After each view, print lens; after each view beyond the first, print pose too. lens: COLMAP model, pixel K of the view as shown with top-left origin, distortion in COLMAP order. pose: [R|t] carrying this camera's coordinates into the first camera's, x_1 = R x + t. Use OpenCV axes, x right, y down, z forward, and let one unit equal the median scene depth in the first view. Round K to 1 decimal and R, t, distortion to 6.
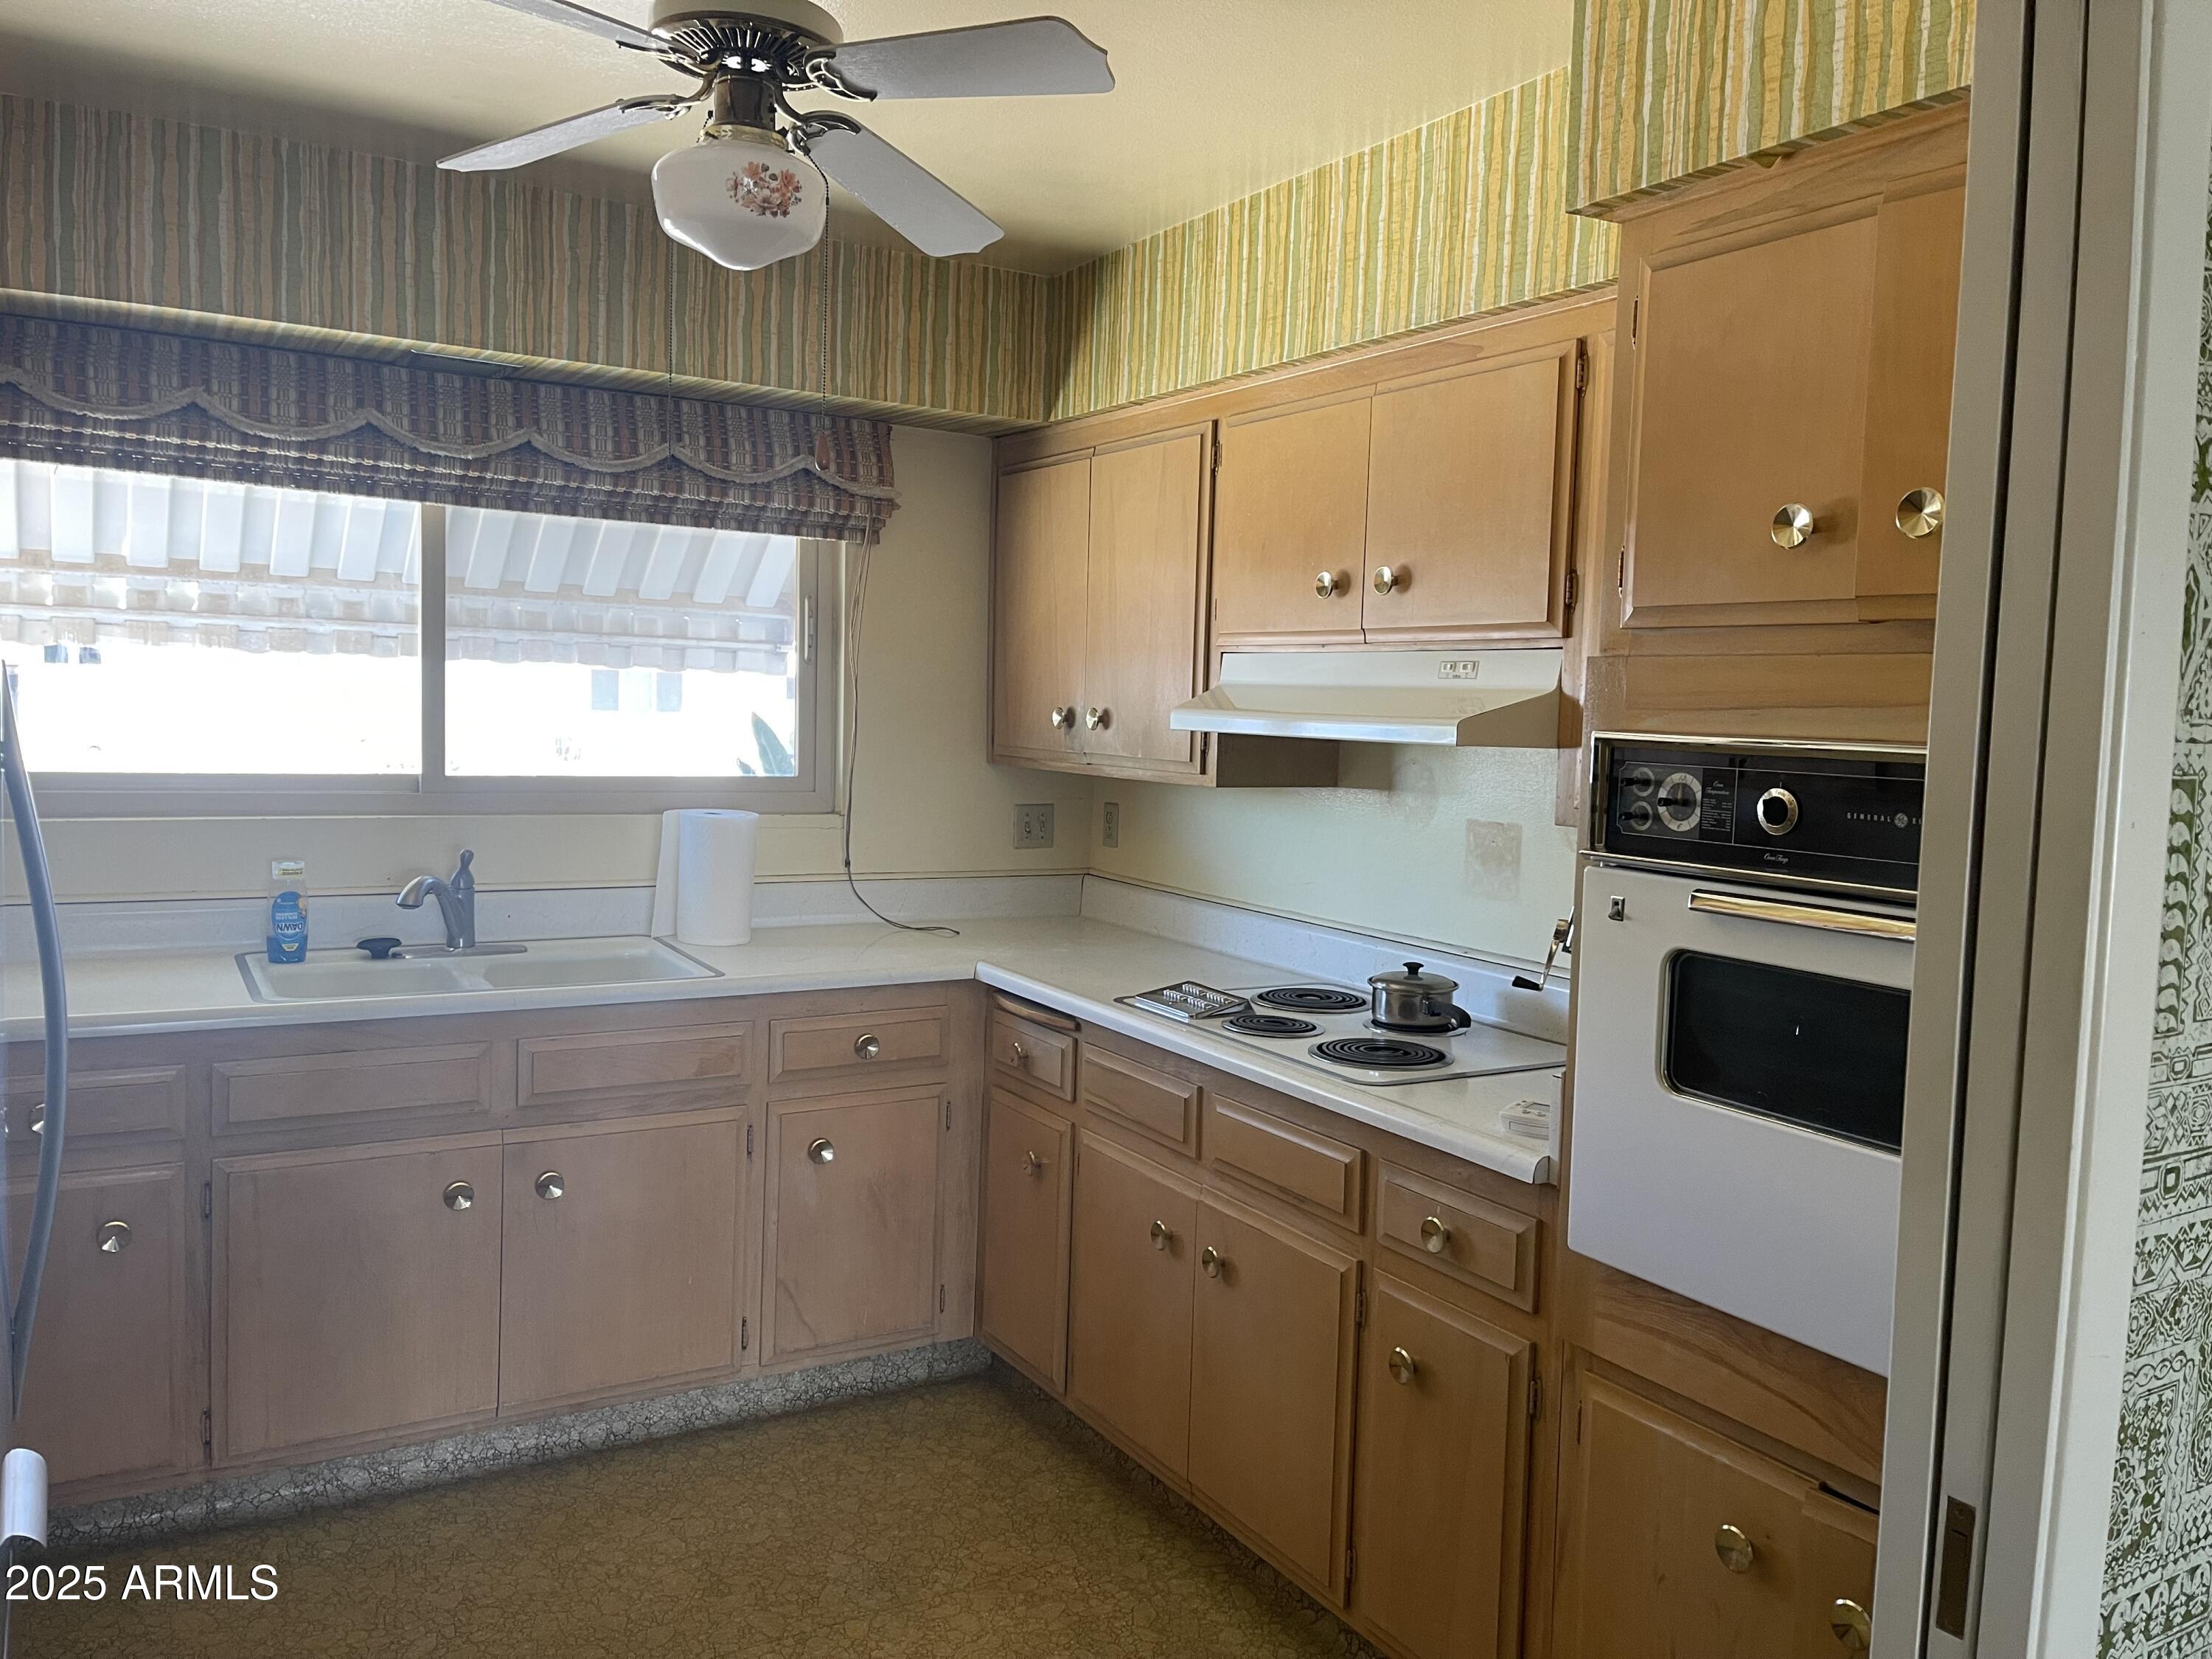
lens RADIAL K [[1674.6, 0, 1093.8], [0, 1674.6, 814.6], [0, 0, 1]] dist [0.051624, -0.053961]
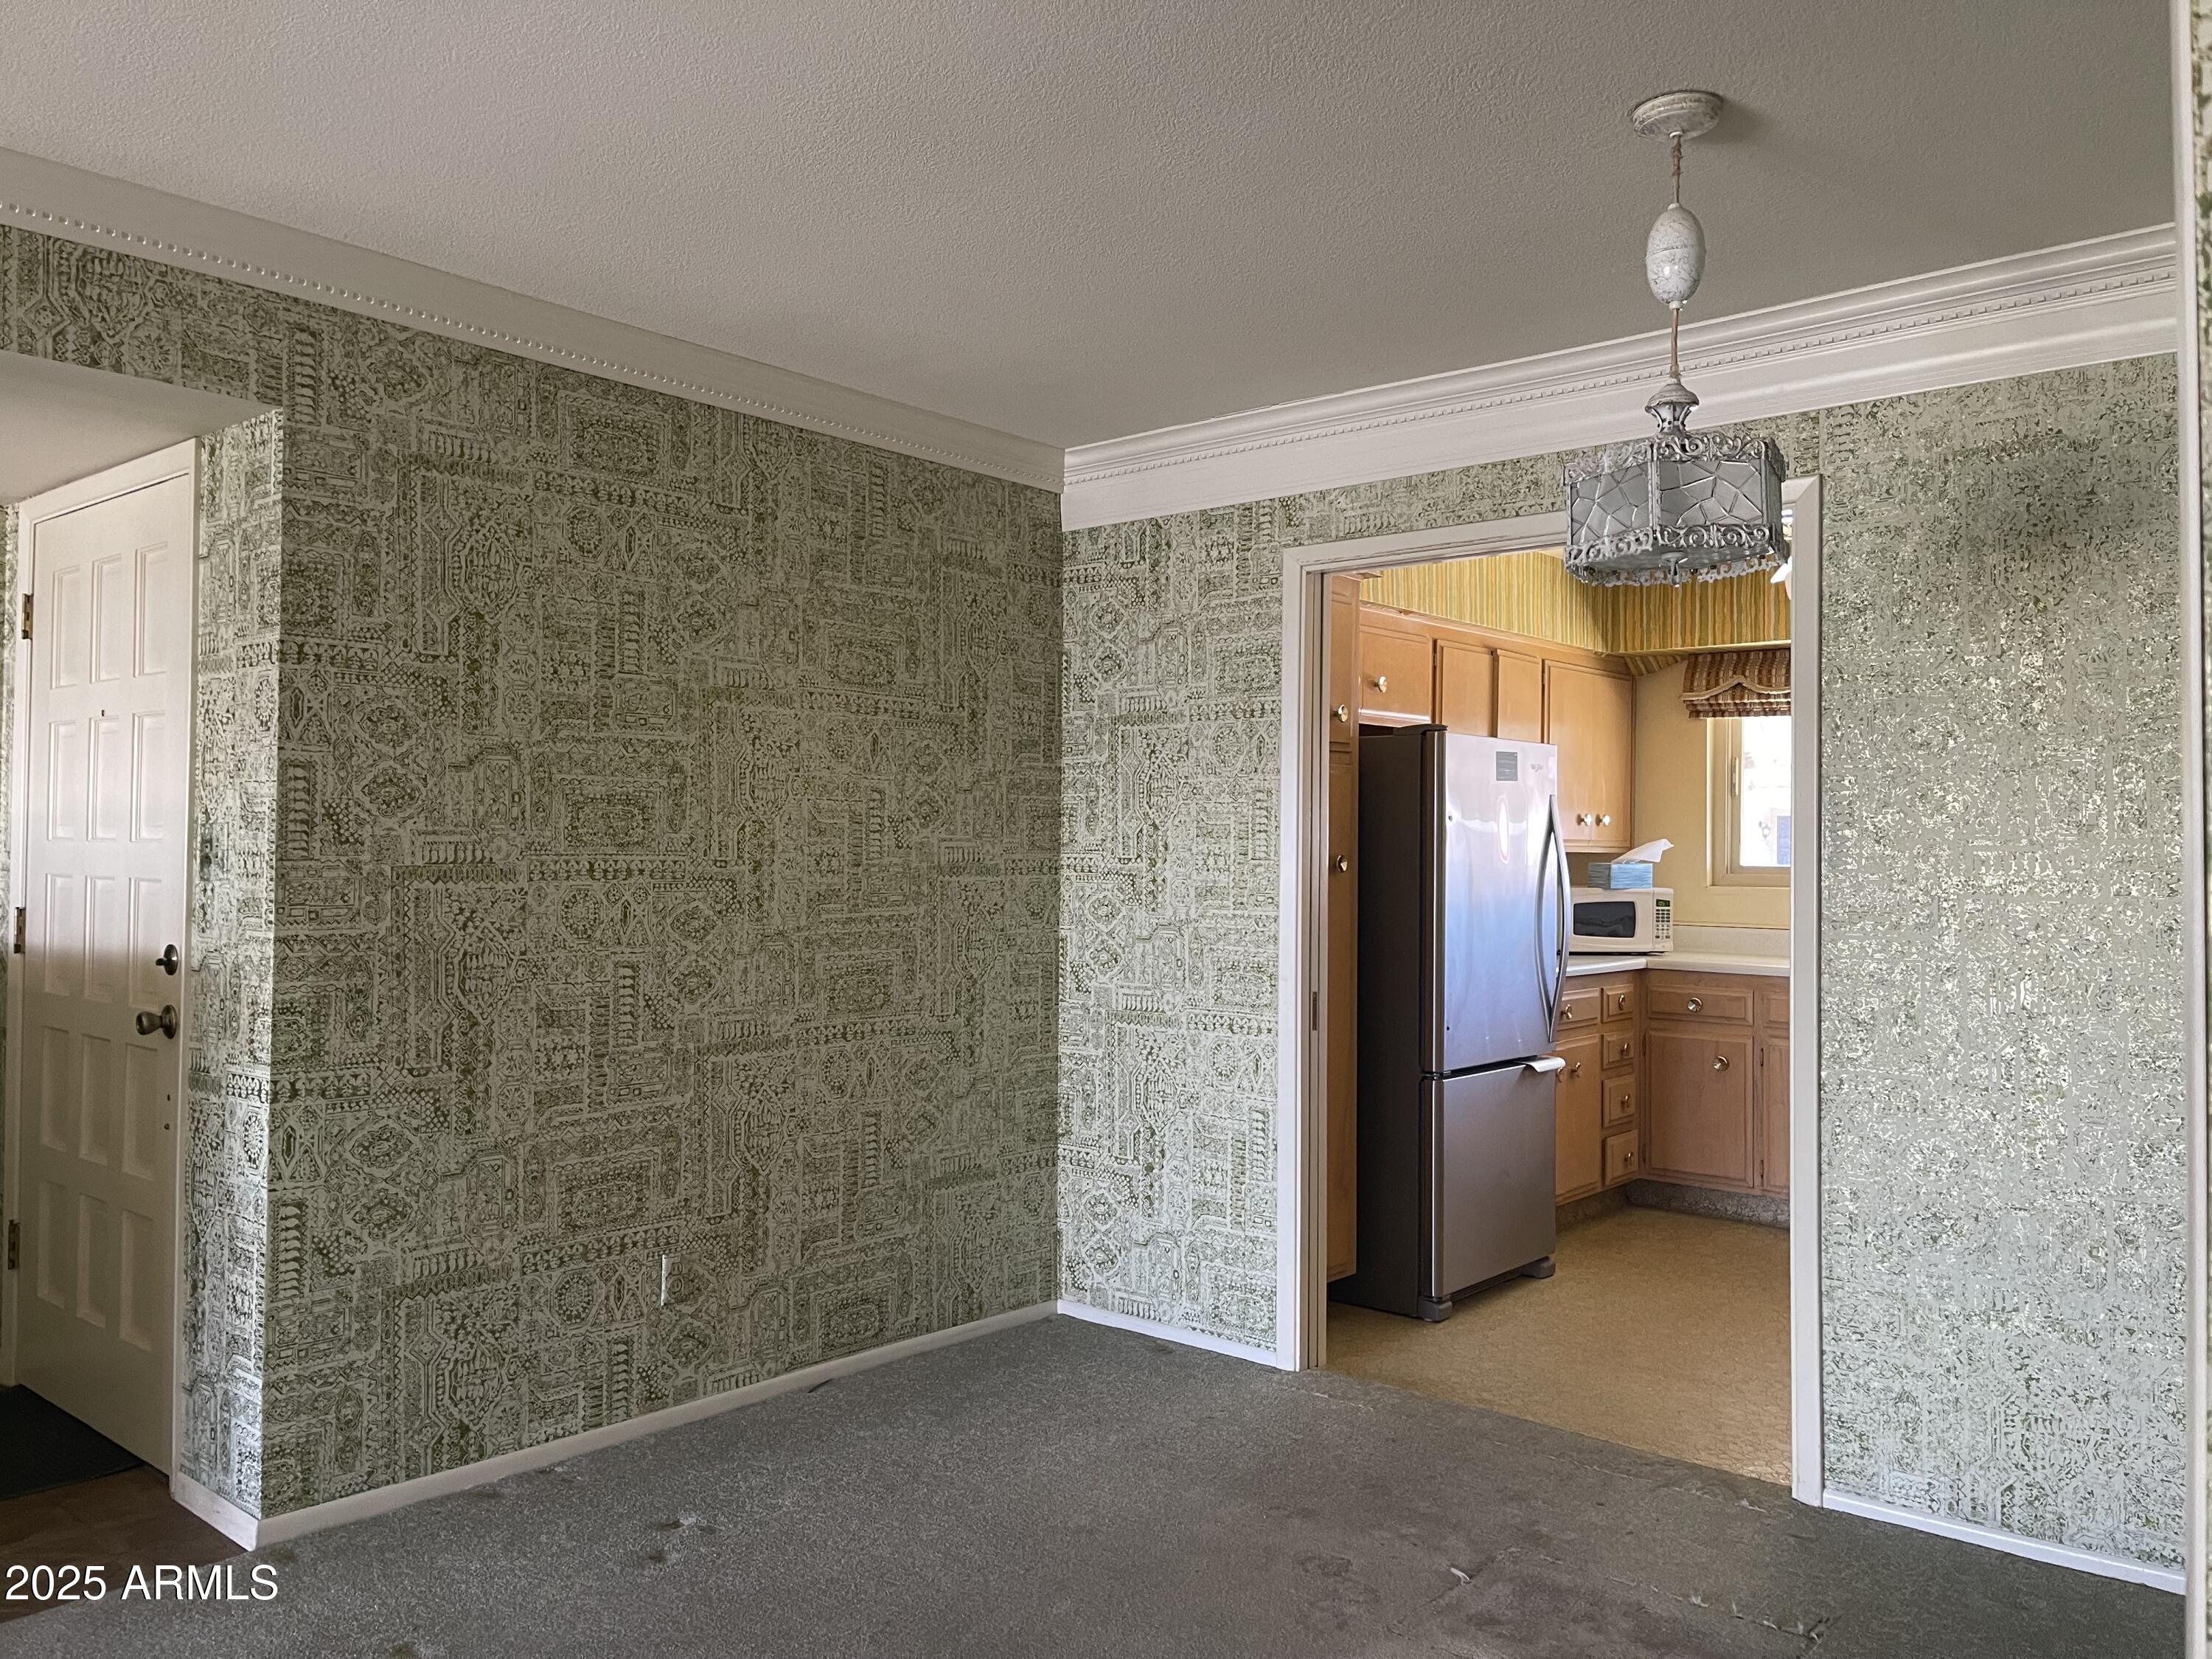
lens RADIAL K [[1683.8, 0, 1106.0], [0, 1683.8, 829.5], [0, 0, 1]] dist [0.076998, -0.098137]
pose [[0.322856, -0.041642, -0.945532, 1.000912], [-0.071620, 0.995092, -0.068280, 0.121149], [0.943734, 0.089764, 0.318289, -0.387294]]
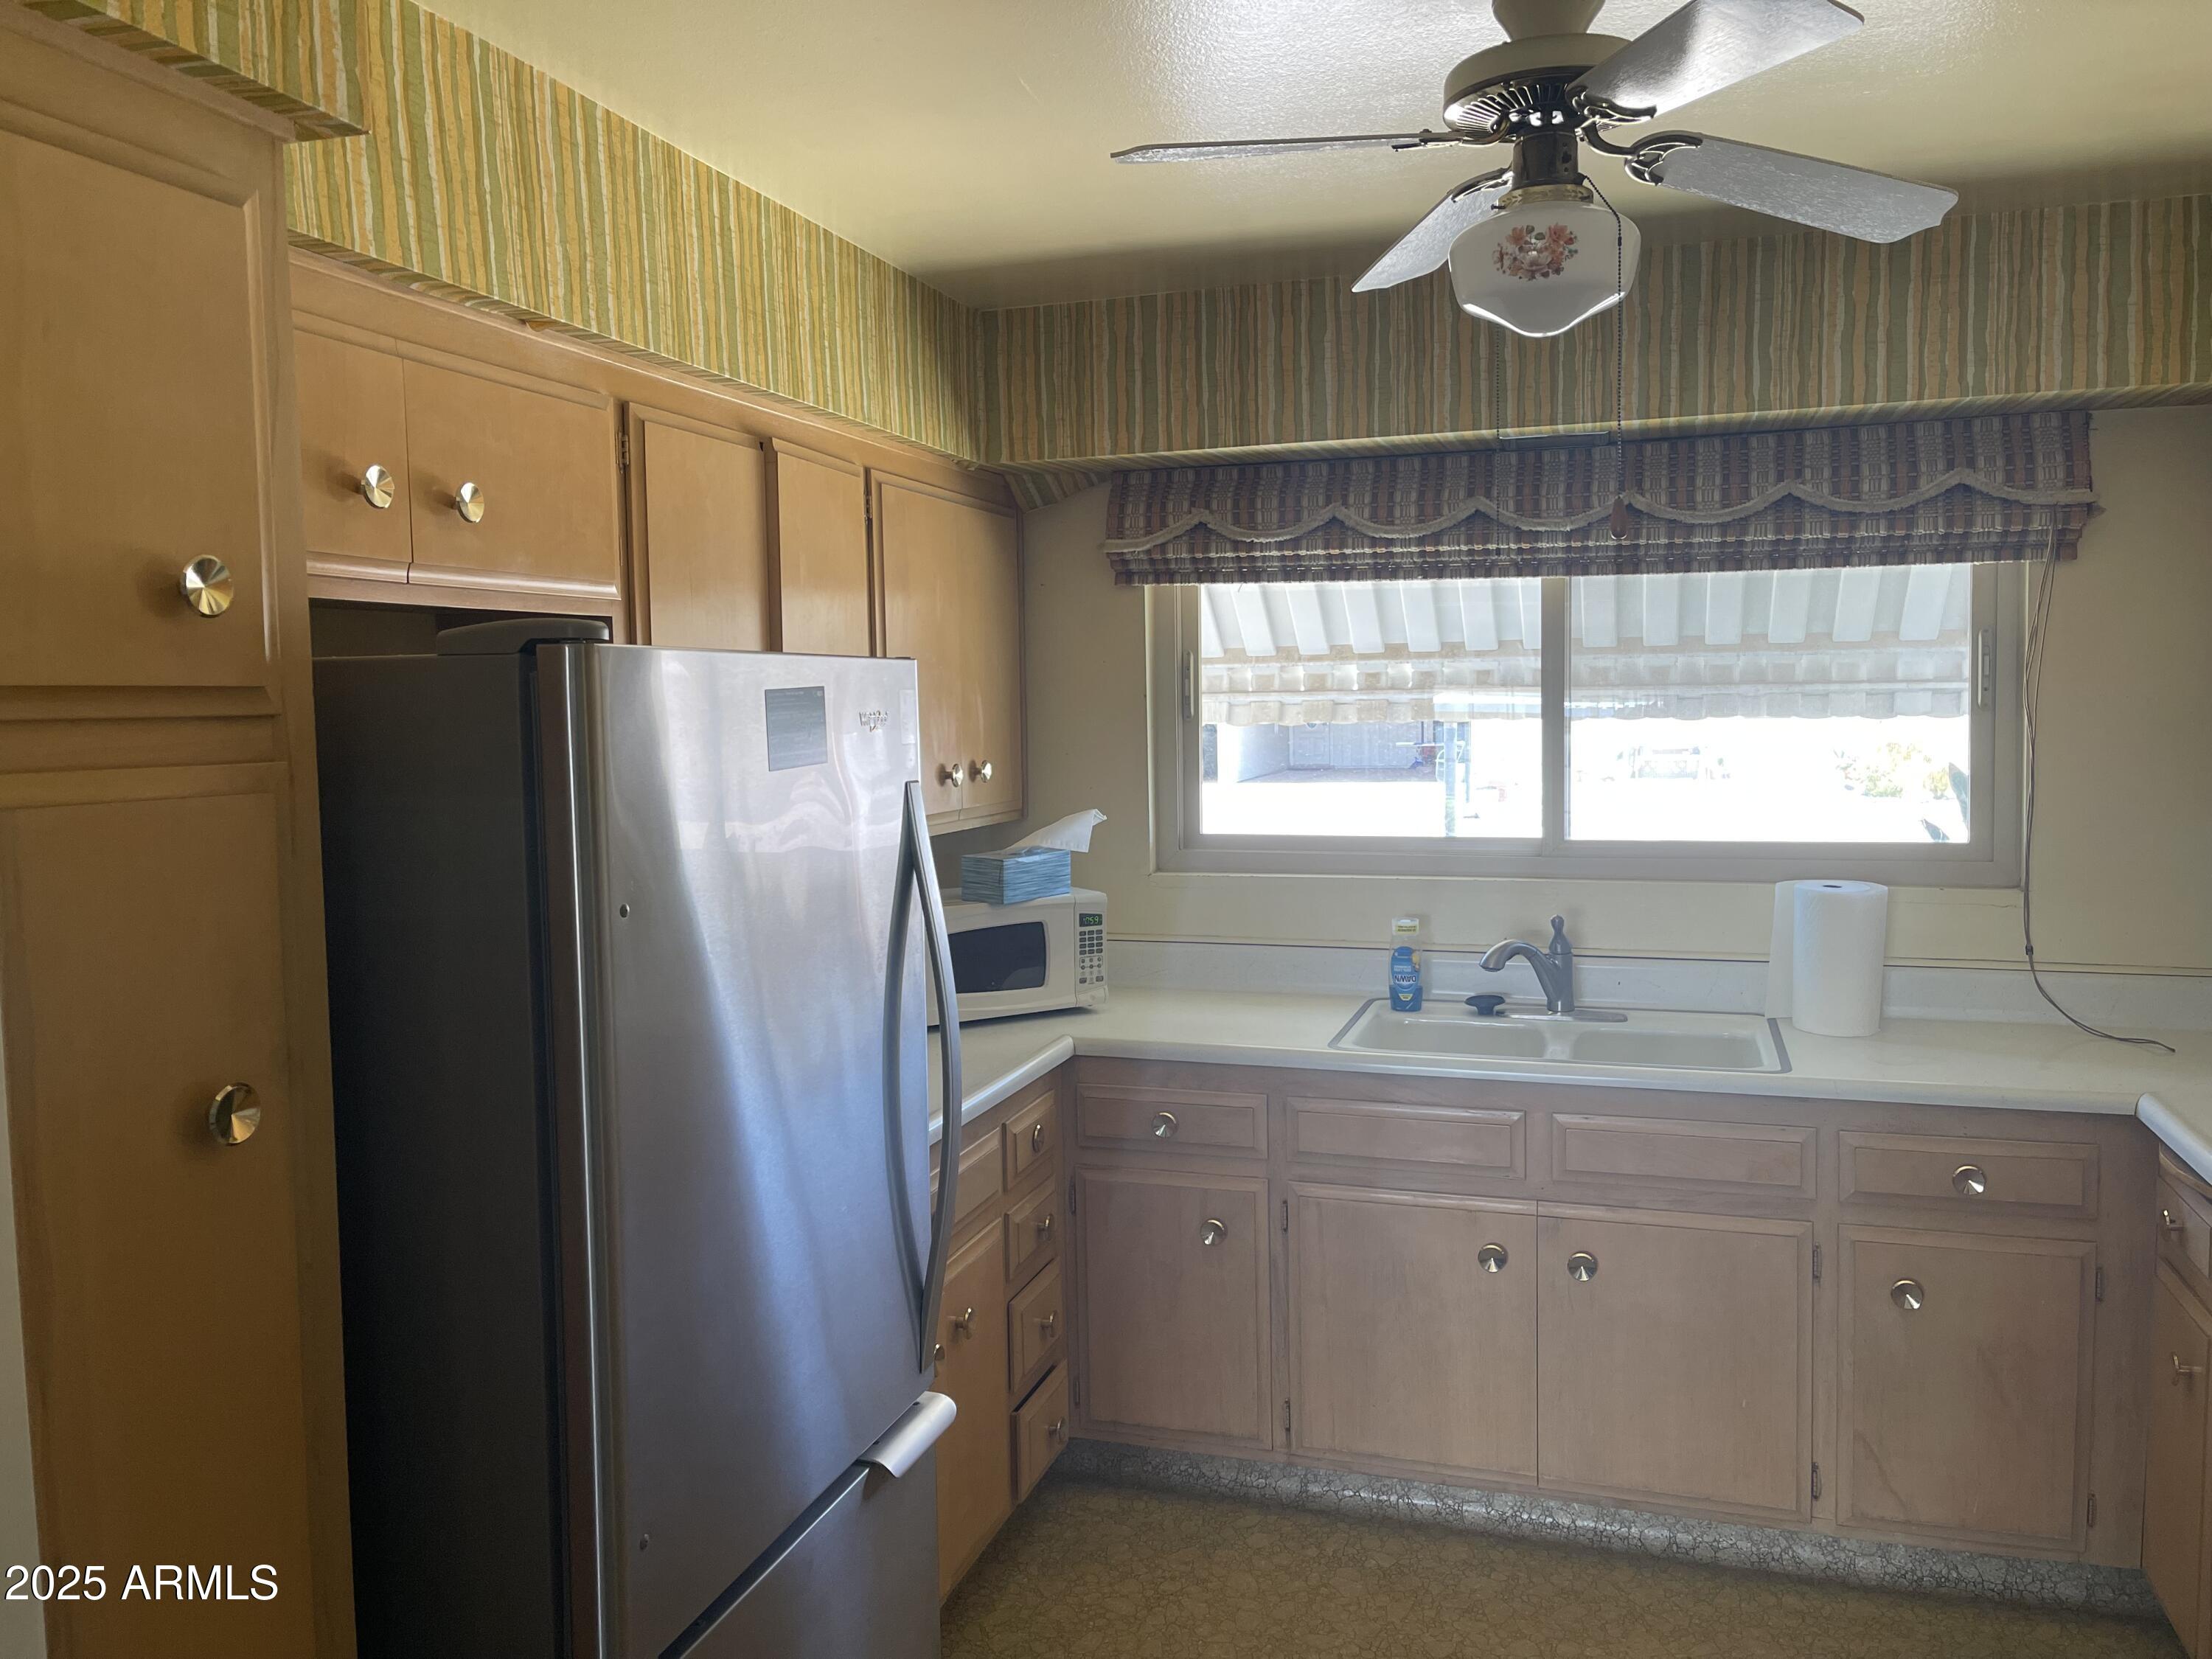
lens RADIAL K [[1674.6, 0, 1093.8], [0, 1674.6, 814.6], [0, 0, 1]] dist [0.051624, -0.053961]
pose [[0.659799, 0.005253, -0.751423, 0.199141], [-0.016132, 0.999844, -0.007175, -0.027684], [0.751269, 0.016856, 0.659781, 0.117924]]
